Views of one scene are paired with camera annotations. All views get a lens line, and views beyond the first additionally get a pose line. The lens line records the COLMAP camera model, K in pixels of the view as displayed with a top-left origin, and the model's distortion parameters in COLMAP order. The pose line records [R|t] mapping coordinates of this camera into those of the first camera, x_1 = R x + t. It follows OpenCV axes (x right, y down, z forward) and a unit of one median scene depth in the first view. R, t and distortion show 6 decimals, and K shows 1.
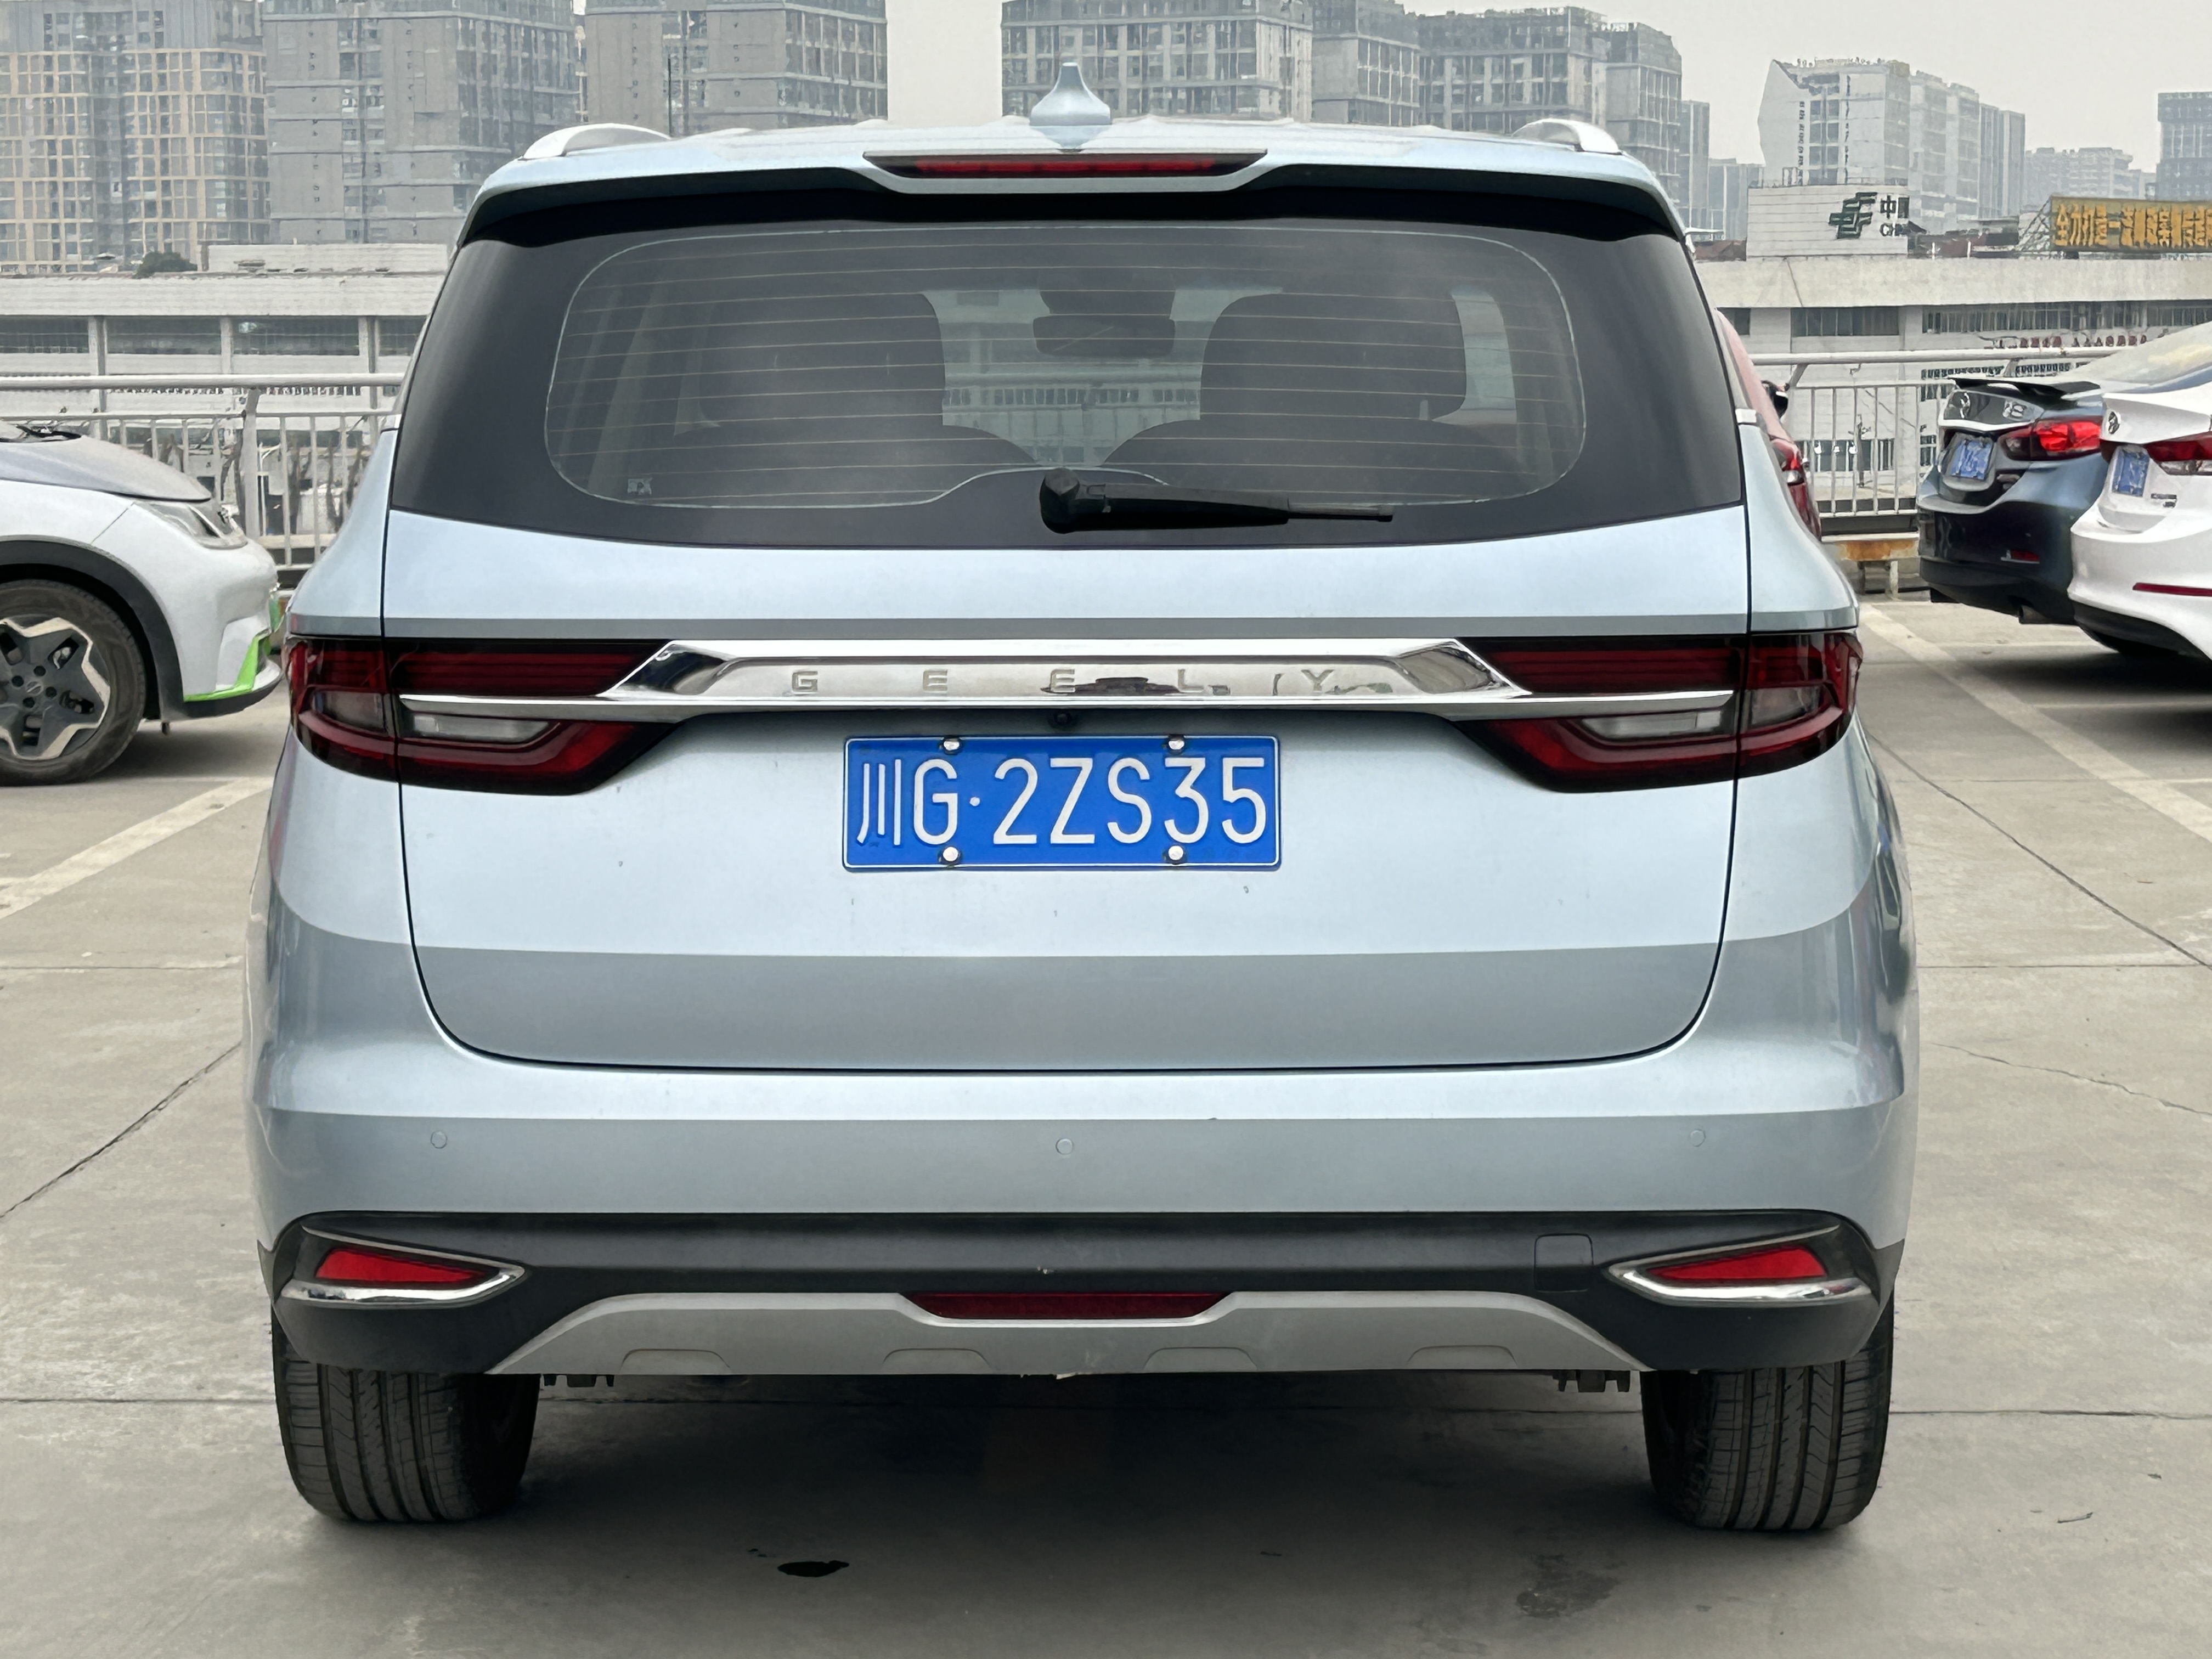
lens RADIAL K [[4695.3, 0, 1106.0], [0, 4695.3, 829.5], [0, 0, 1]] dist [0.211605, -0.093993]
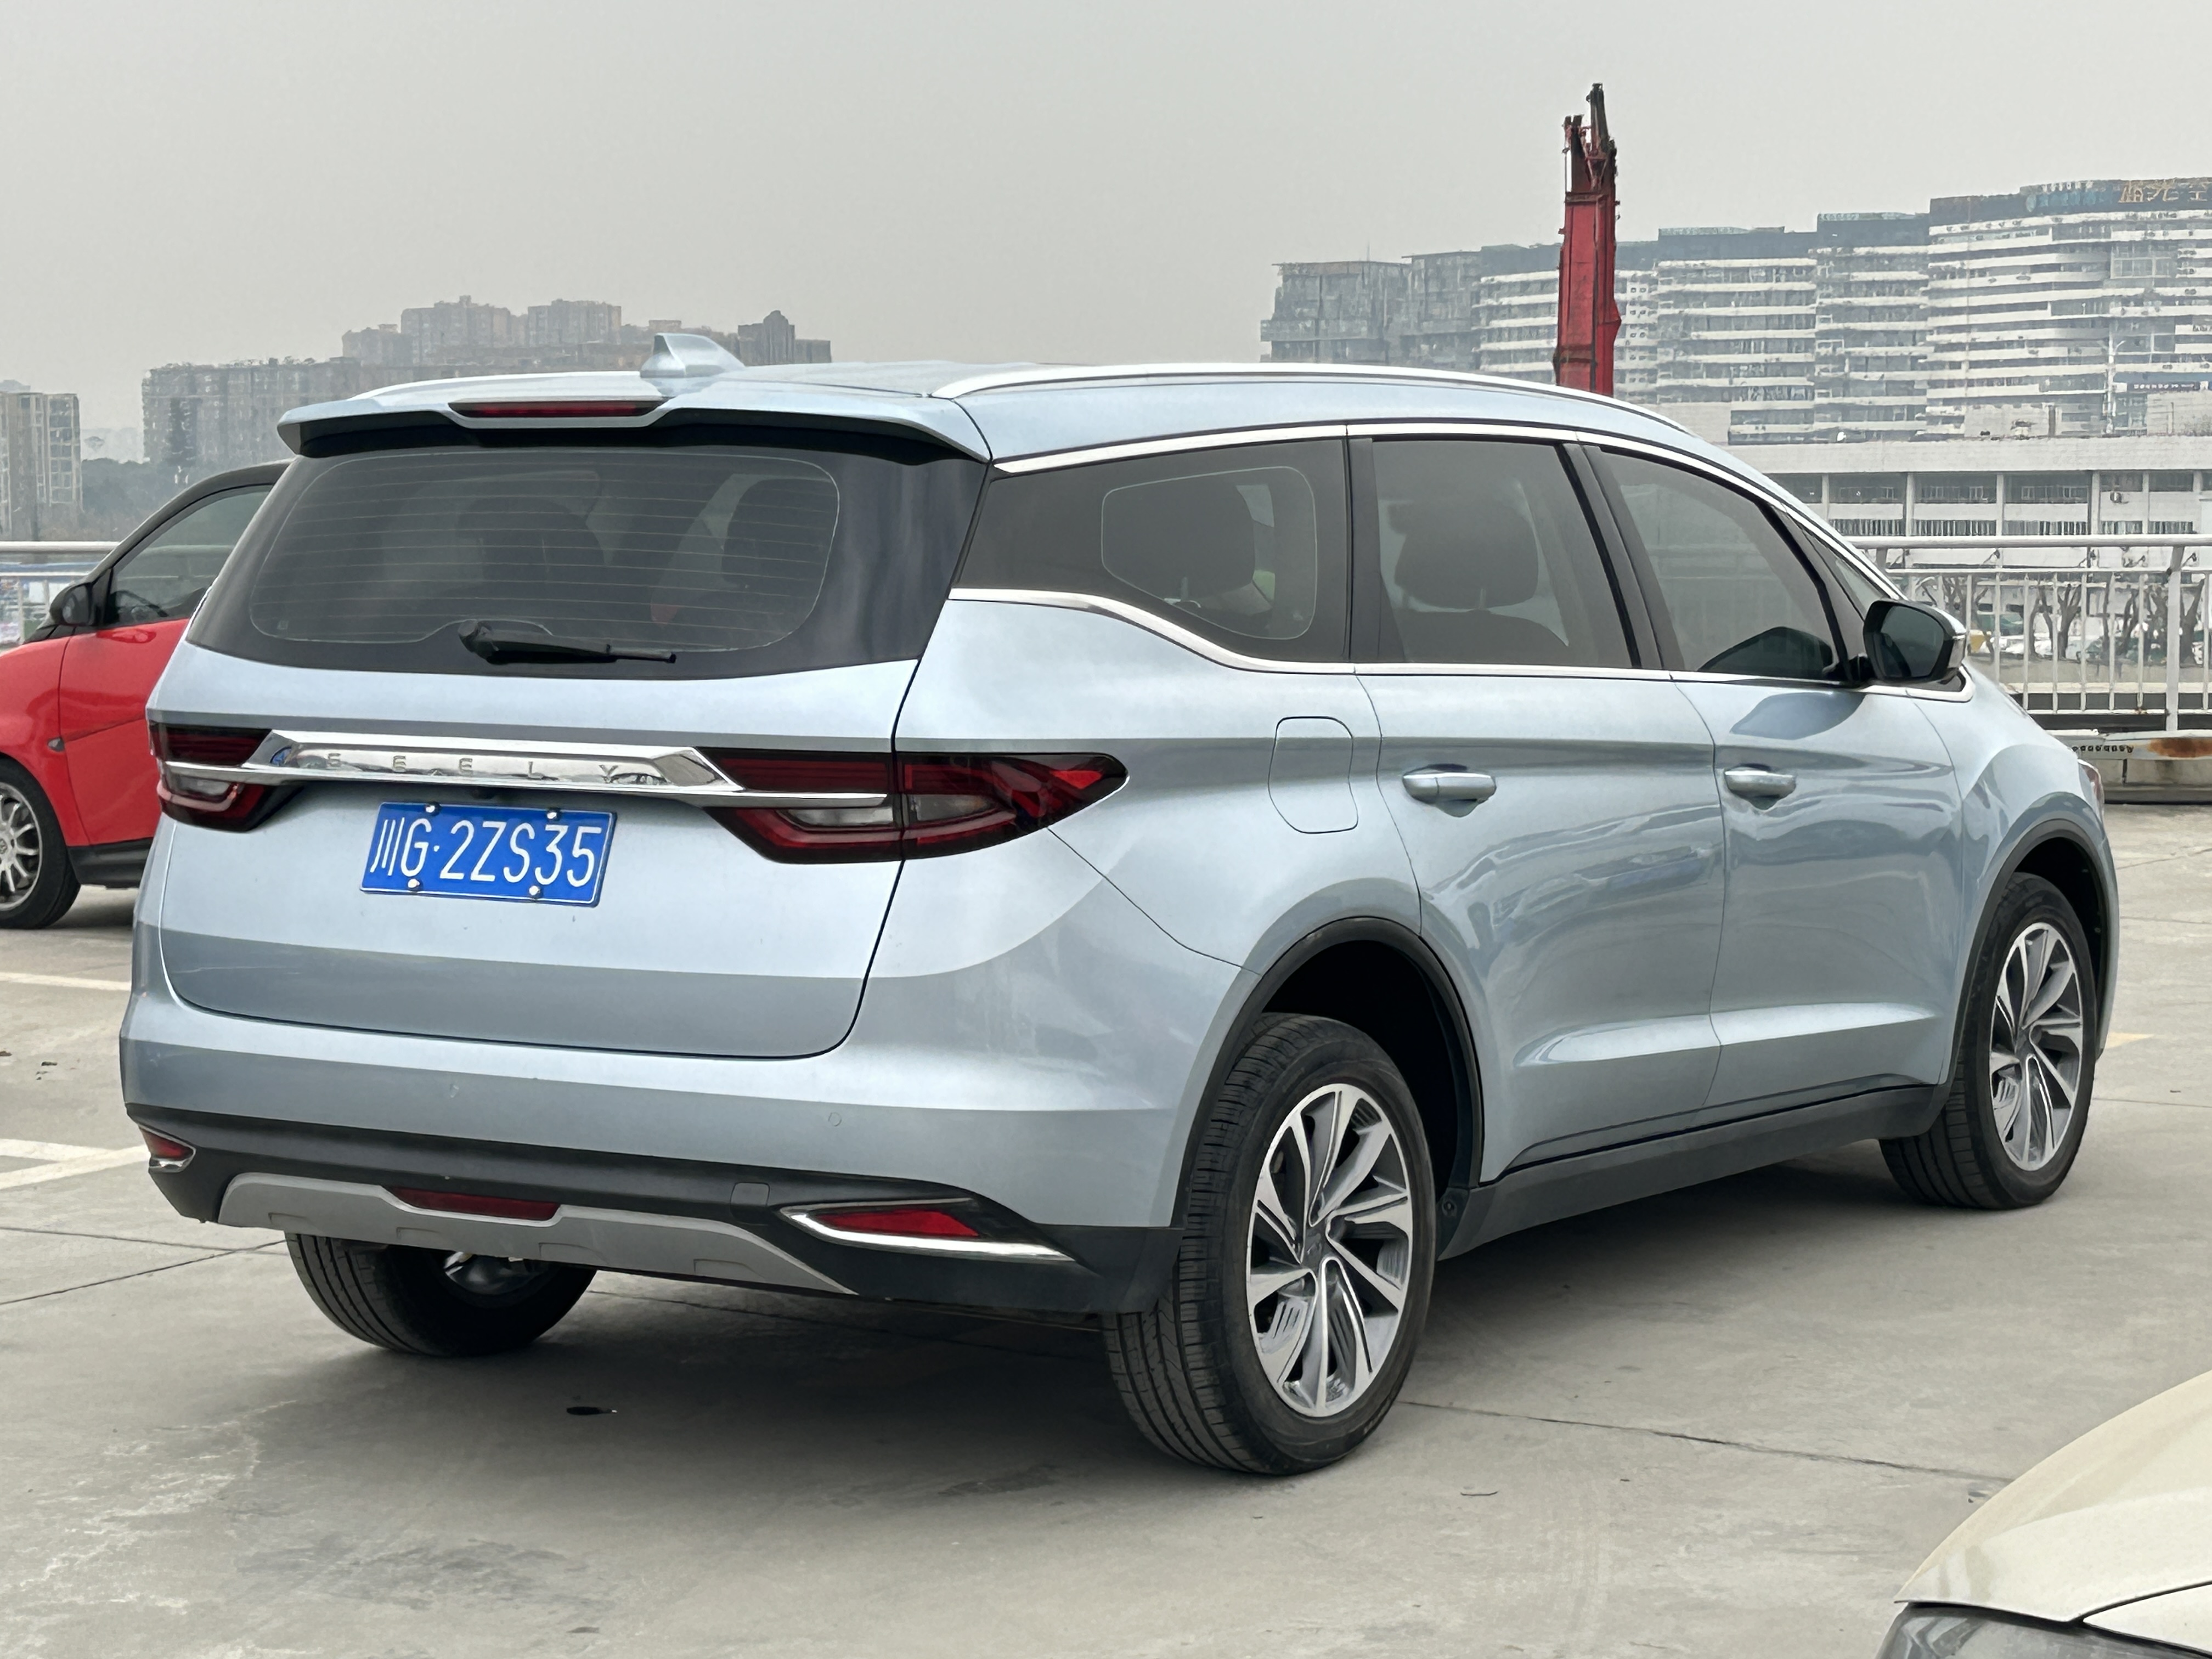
lens RADIAL K [[4814.0, 0, 1106.0], [0, 4814.0, 829.5], [0, 0, 1]] dist [0.006533, -0.042129]
pose [[0.851924, 0.045133, -0.521716, 0.916016], [-0.062505, 0.997921, -0.015738, -0.001398], [0.519921, 0.046018, 0.852974, -0.152594]]
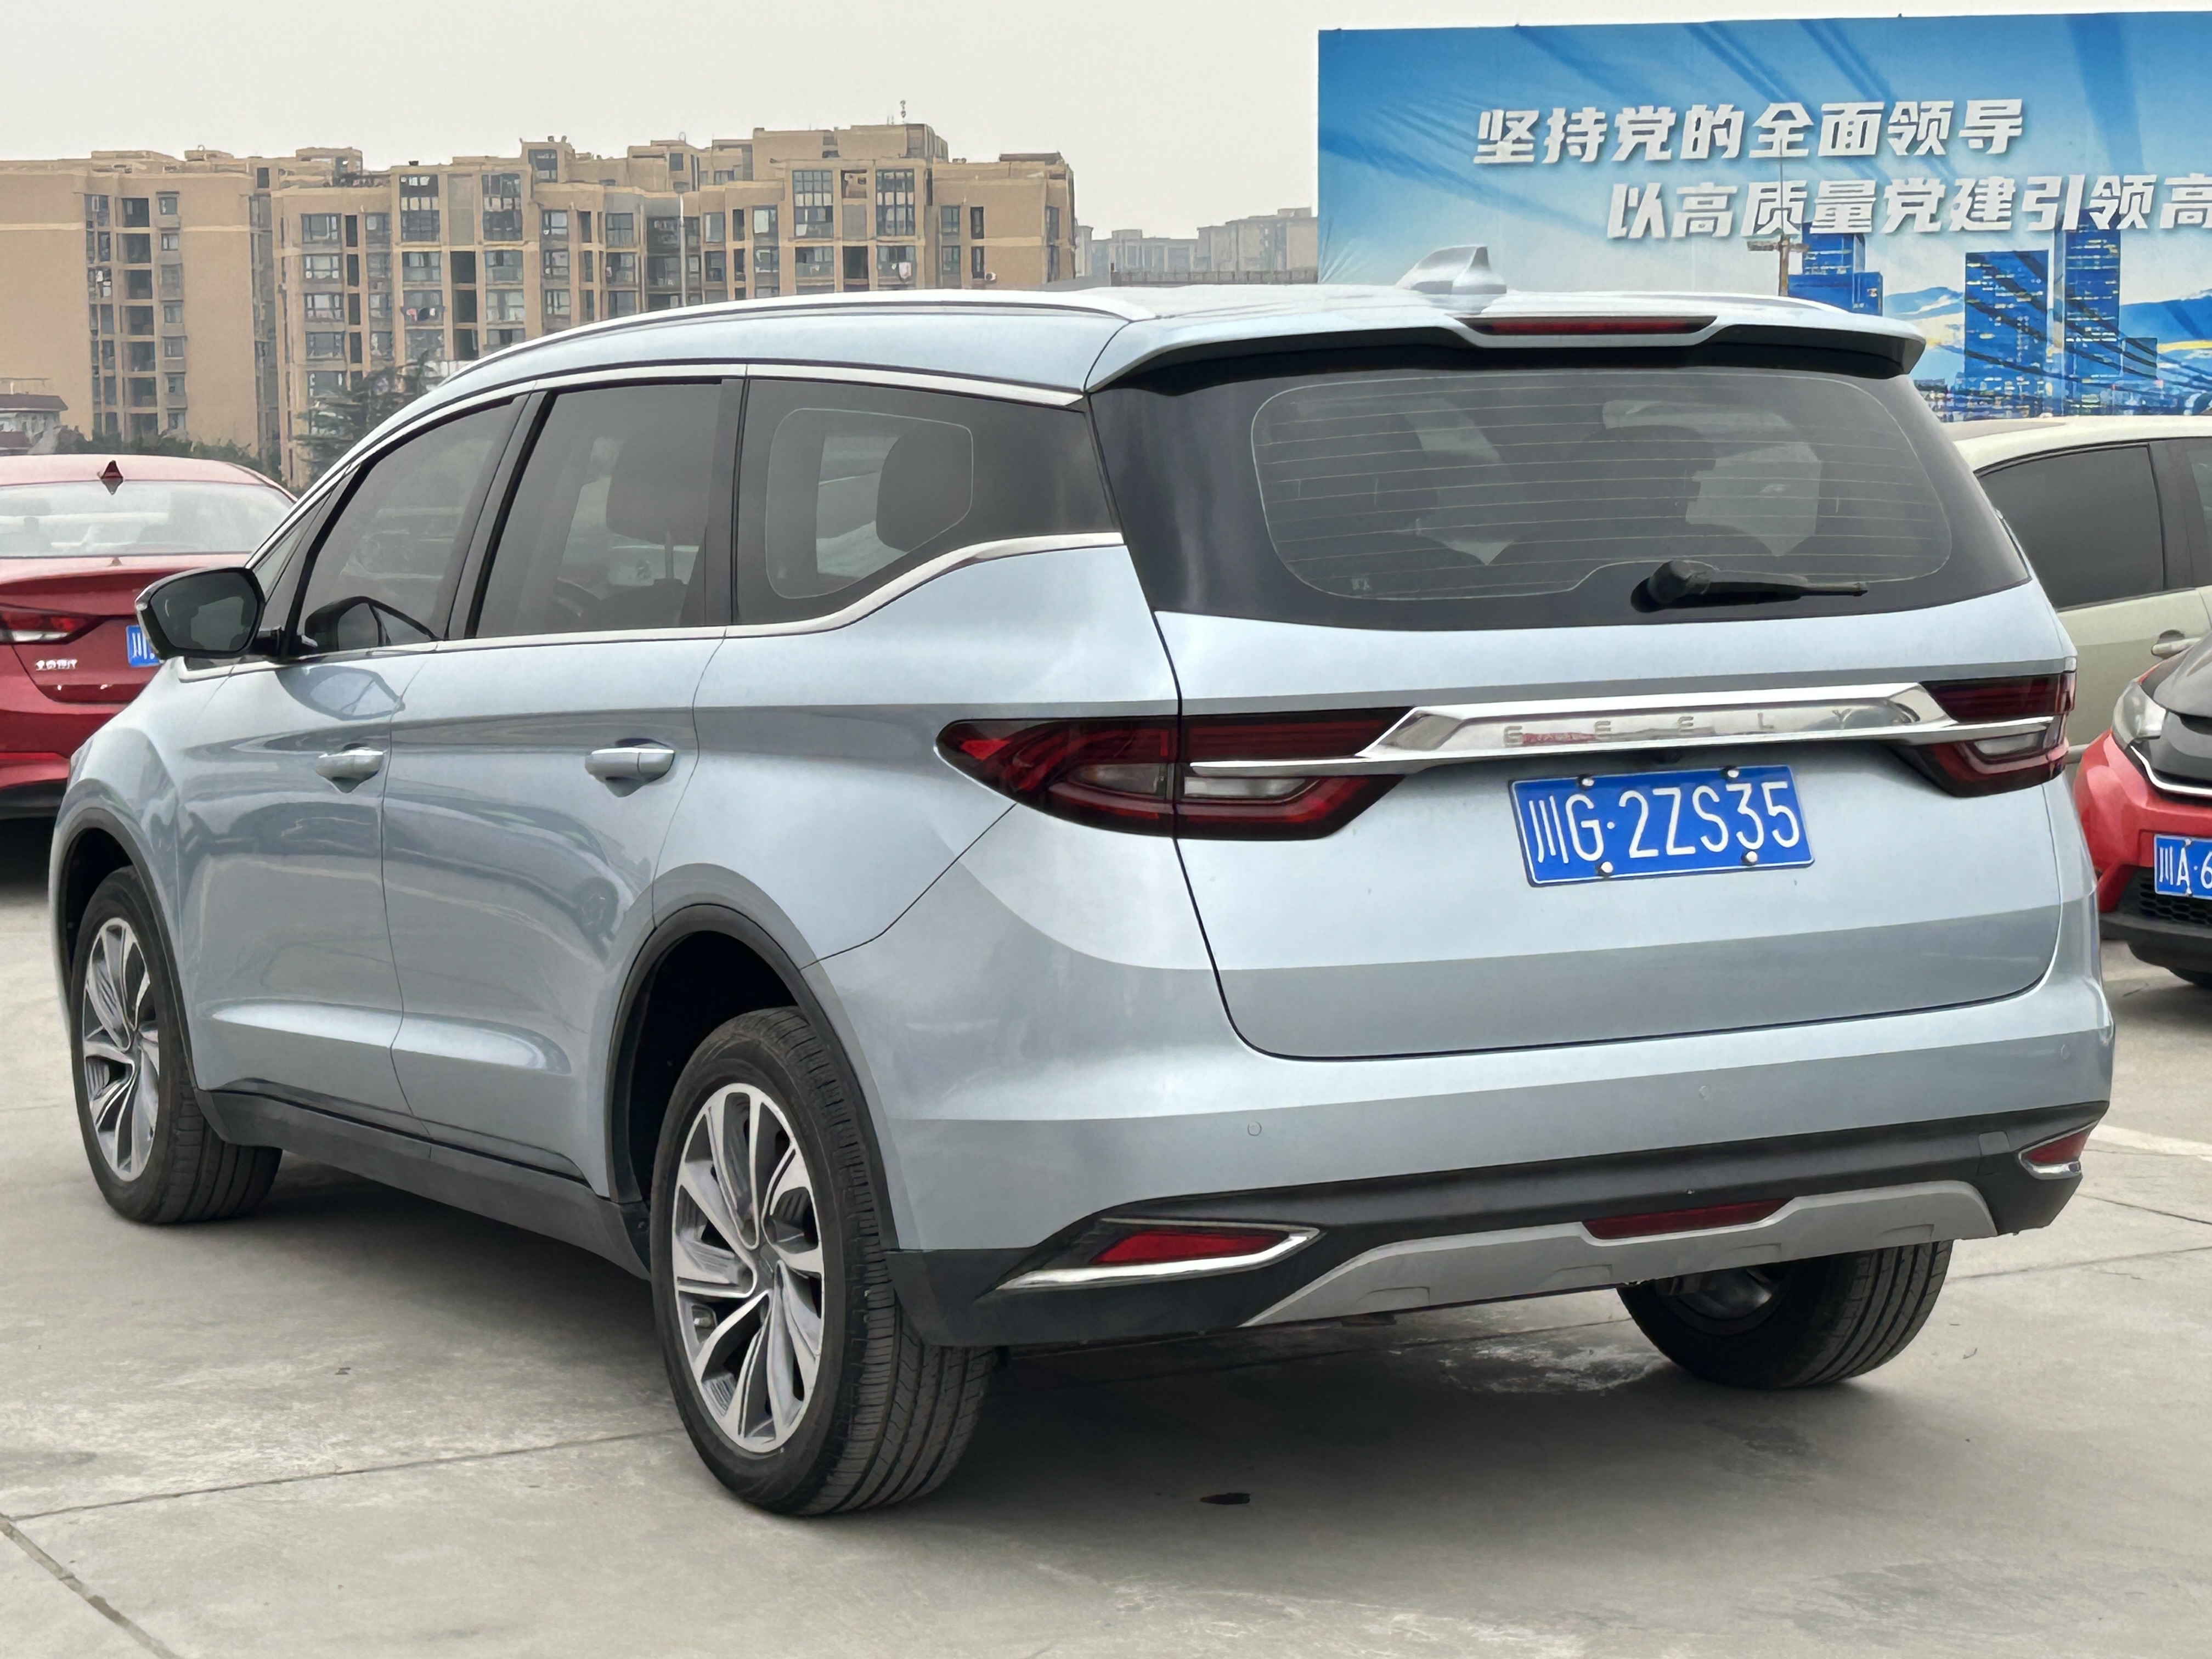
lens RADIAL K [[4858.3, 0, 1104.8], [0, 4858.3, 773.7], [0, 0, 1]] dist [0.047299, 0.220859]
pose [[0.862518, -0.043894, 0.504119, -0.801510], [0.065944, 0.997485, -0.025975, 0.005025], [-0.501711, 0.055648, 0.863244, -0.059095]]
